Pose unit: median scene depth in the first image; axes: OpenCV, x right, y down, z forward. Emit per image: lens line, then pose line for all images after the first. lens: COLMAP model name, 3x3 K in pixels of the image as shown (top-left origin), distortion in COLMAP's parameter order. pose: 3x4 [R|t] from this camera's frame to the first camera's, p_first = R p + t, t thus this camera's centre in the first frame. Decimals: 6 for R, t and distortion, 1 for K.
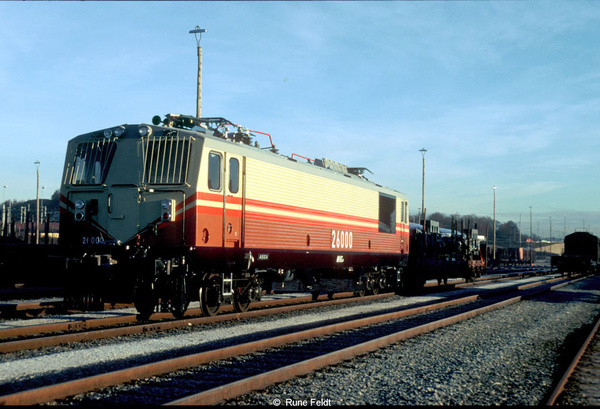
lens RADIAL K [[1012.0, 0, 300.0], [0, 1012.0, 204.5], [0, 0, 1]] dist [-0.001578, -0.021993]
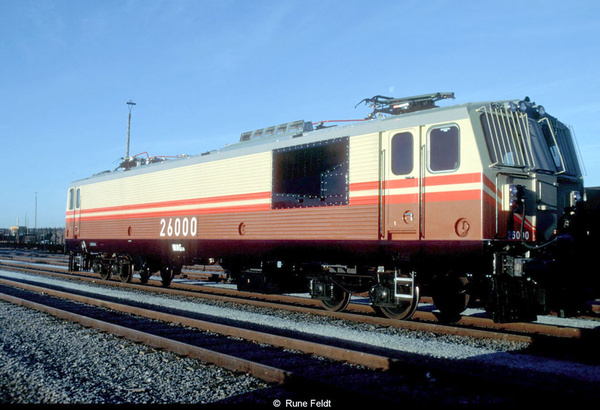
lens RADIAL K [[586.7, 0, 300.0], [0, 586.7, 205.0], [0, 0, 1]] dist [-0.004737, -0.001498]
pose [[-0.509949, -0.086957, -0.855798, 0.435564], [0.017270, 0.993642, -0.111254, 0.073699], [0.860031, -0.071513, -0.505205, 1.310568]]
